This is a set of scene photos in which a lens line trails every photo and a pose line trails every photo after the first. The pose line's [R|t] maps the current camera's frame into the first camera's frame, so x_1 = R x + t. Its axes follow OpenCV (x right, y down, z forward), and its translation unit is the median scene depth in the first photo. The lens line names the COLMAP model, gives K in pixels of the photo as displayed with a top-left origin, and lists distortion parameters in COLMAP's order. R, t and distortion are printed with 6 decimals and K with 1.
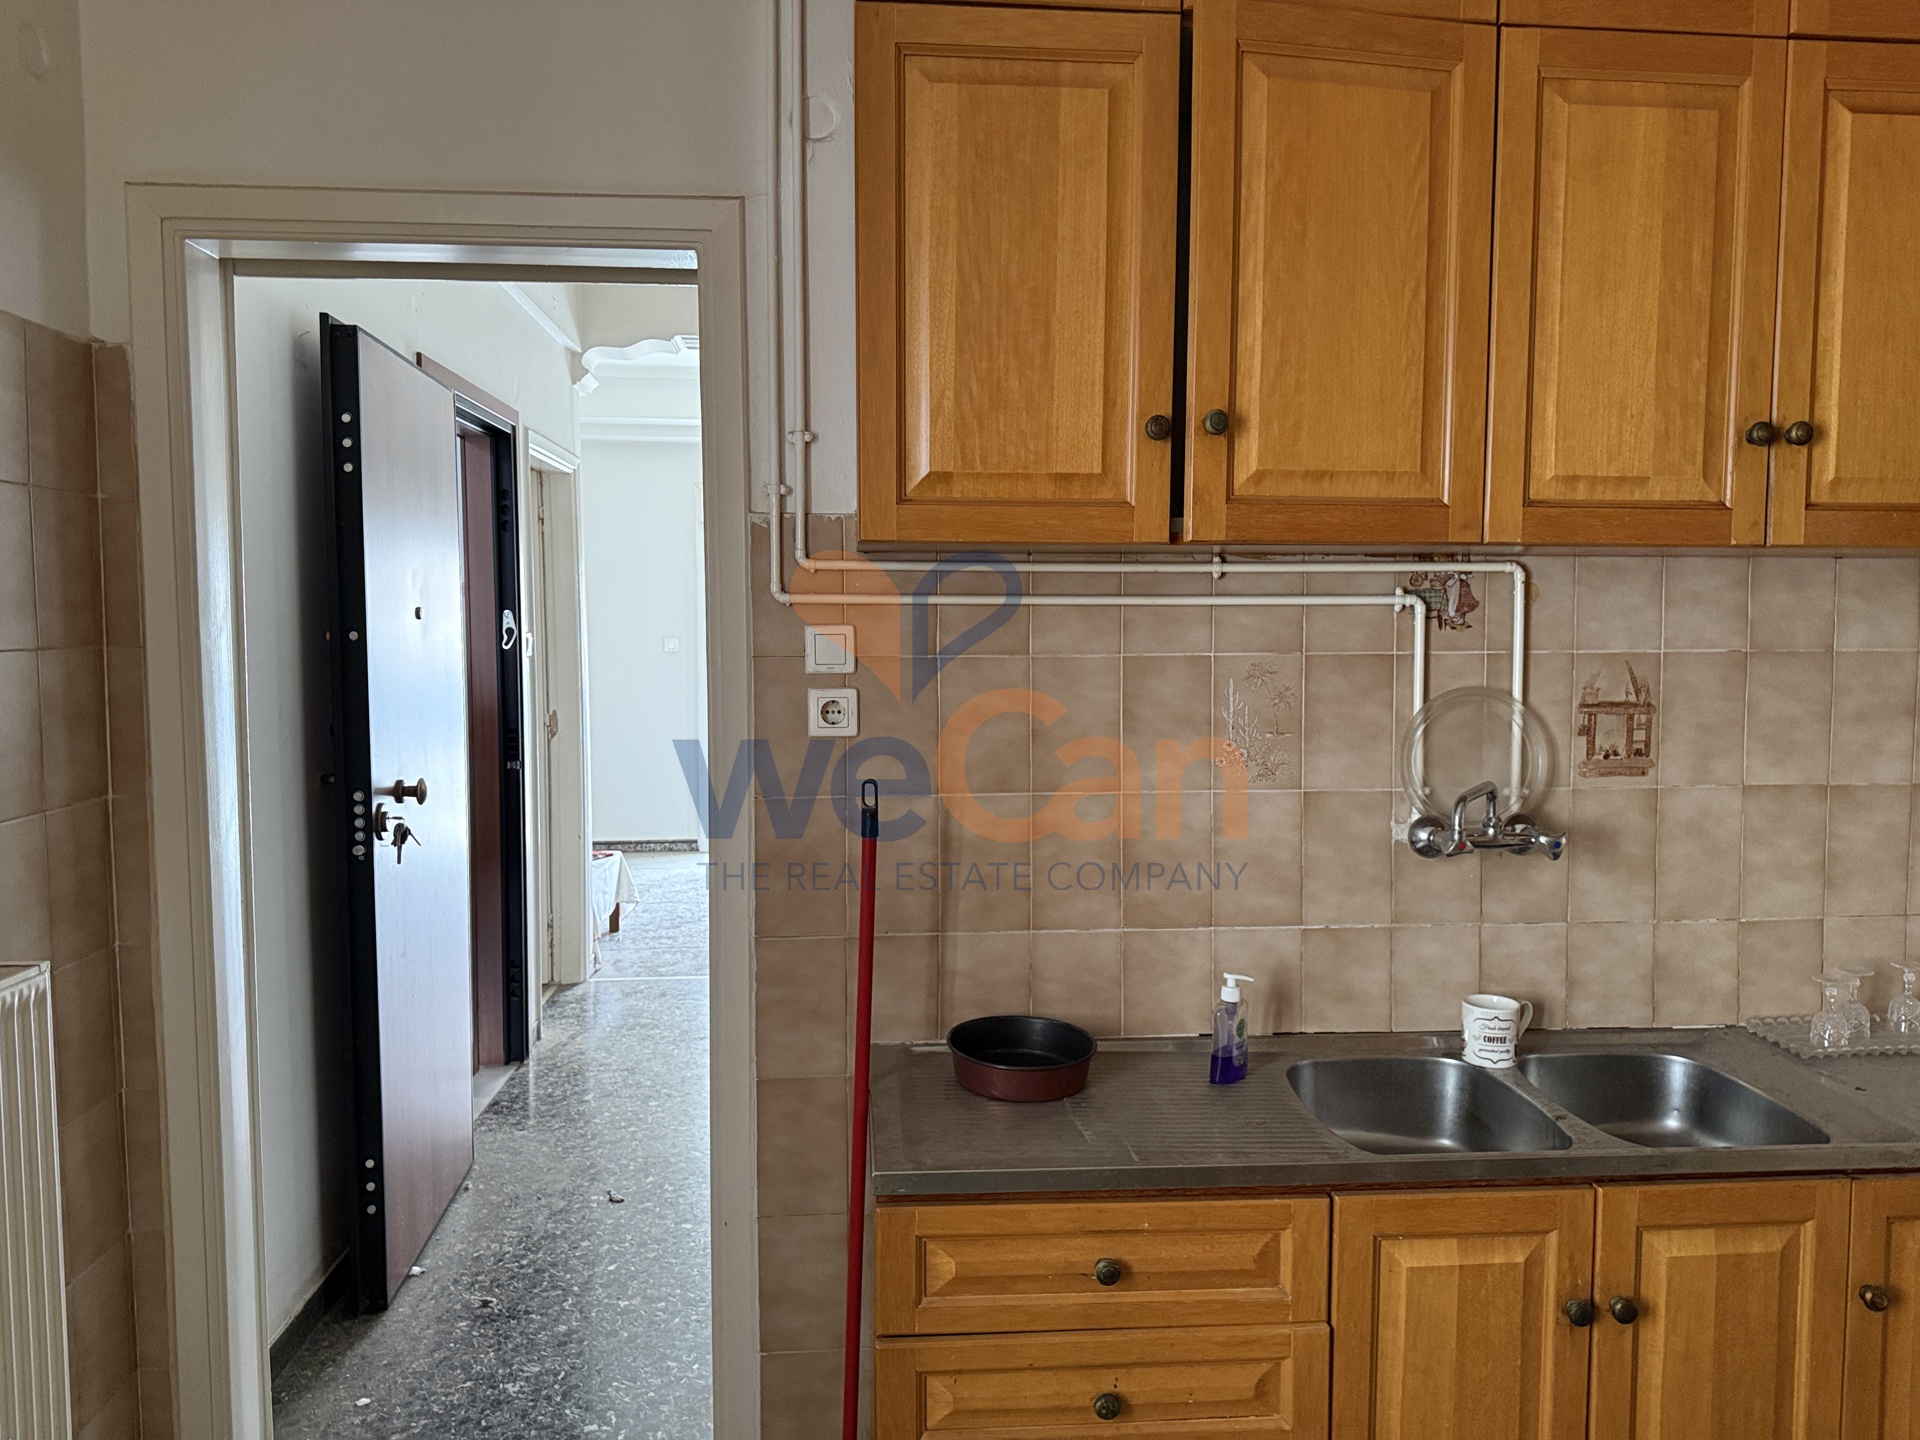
lens RADIAL K [[1338.1, 0, 965.2], [0, 1338.1, 707.7], [0, 0, 1]] dist [0.081637, -0.094461]
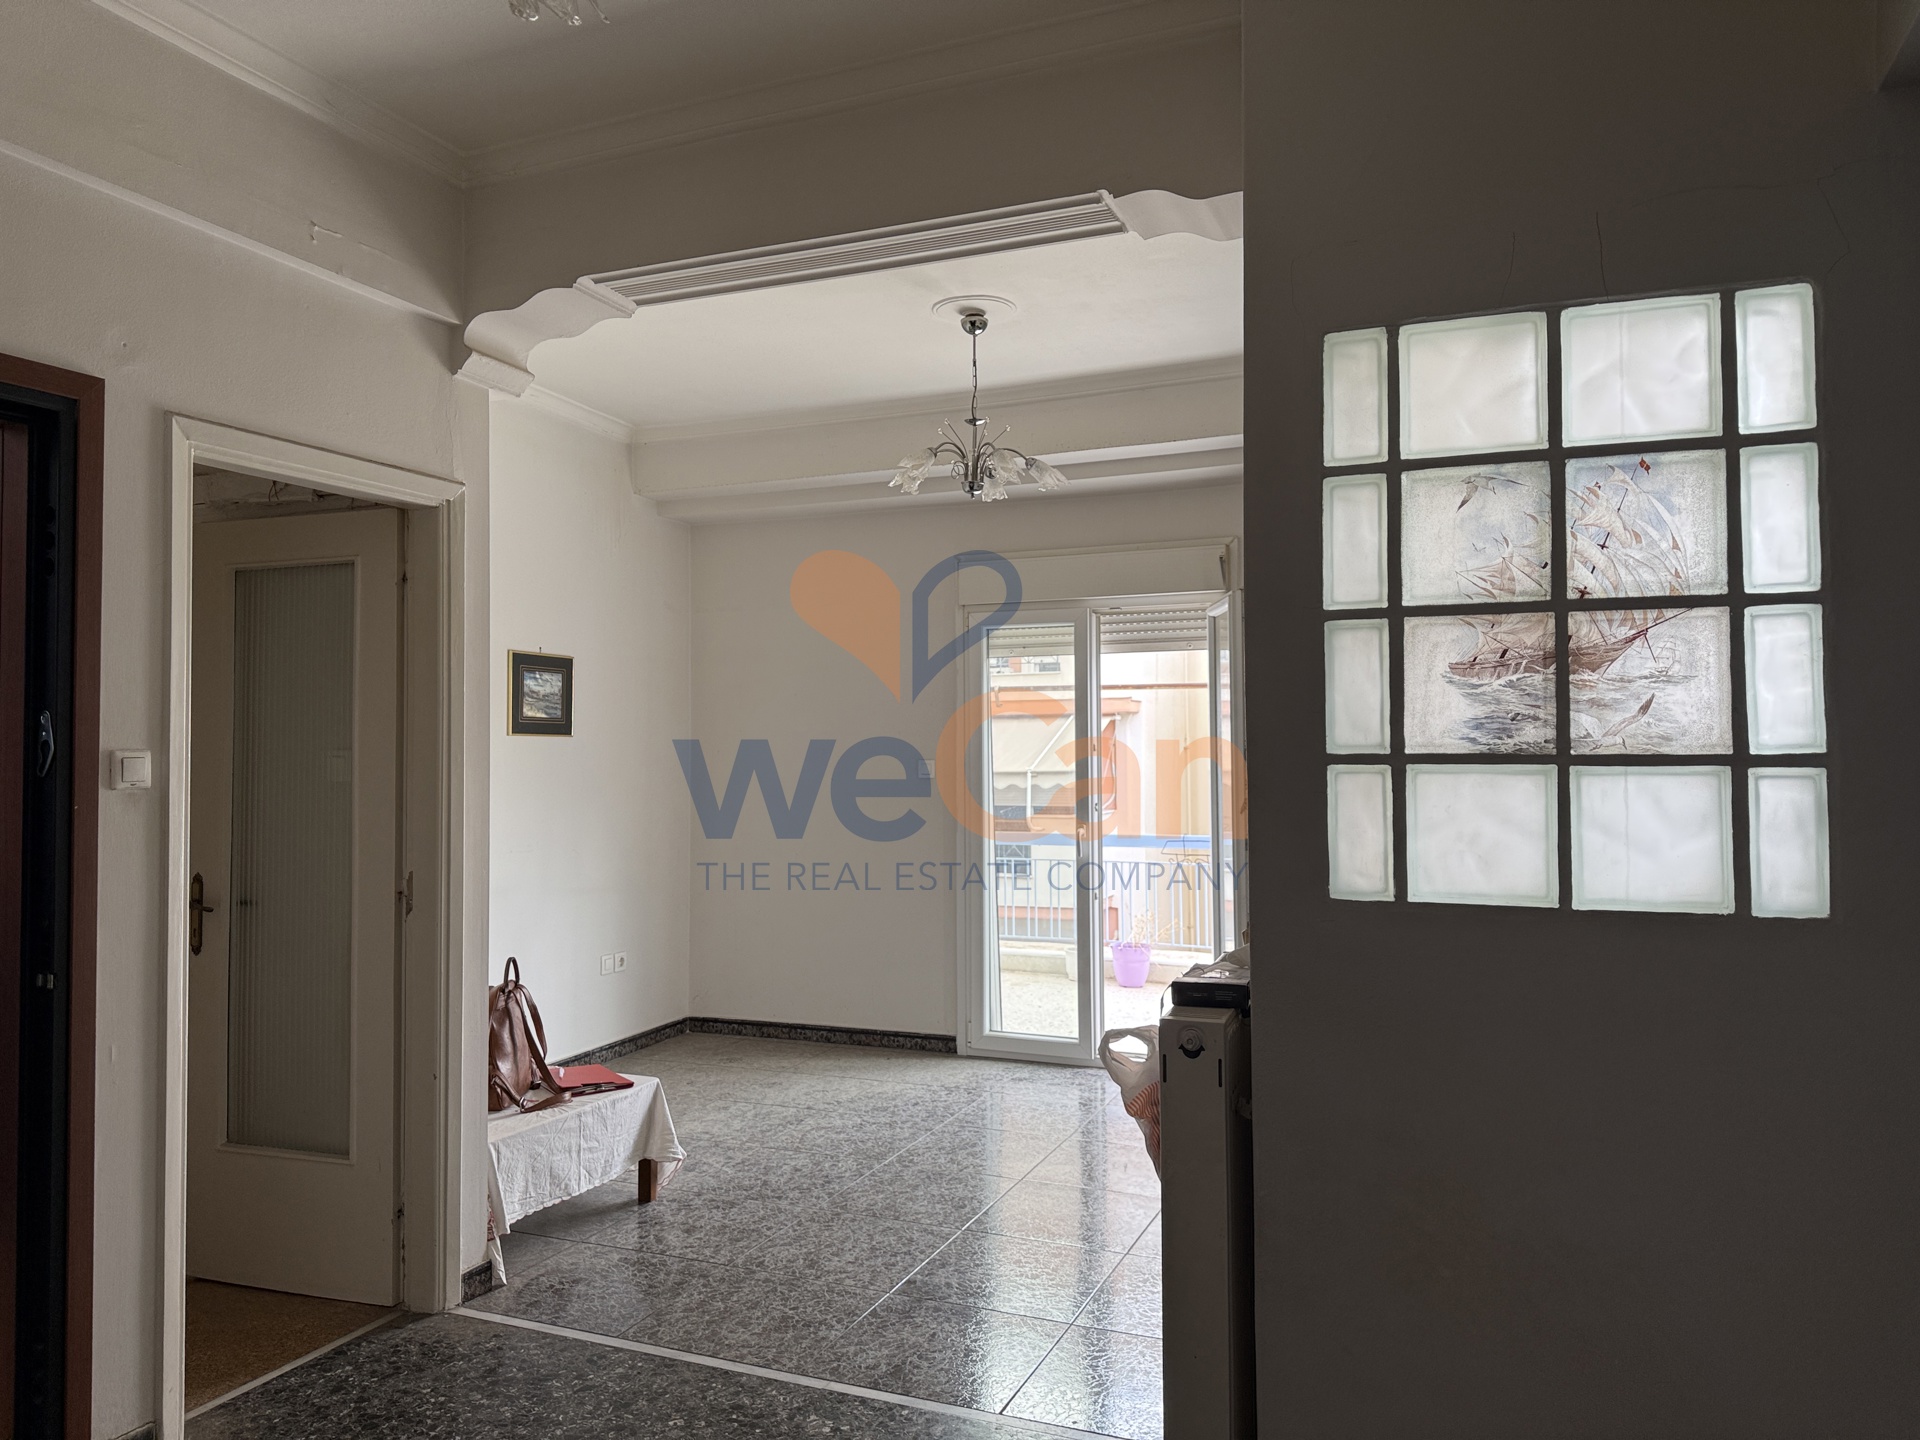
lens RADIAL K [[1338.1, 0, 965.2], [0, 1338.1, 707.7], [0, 0, 1]] dist [0.081637, -0.094461]
pose [[0.890361, -0.019246, -0.454848, 0.094105], [-0.023555, 0.995820, -0.088245, -0.010589], [0.454645, 0.089284, 0.886186, 0.225094]]
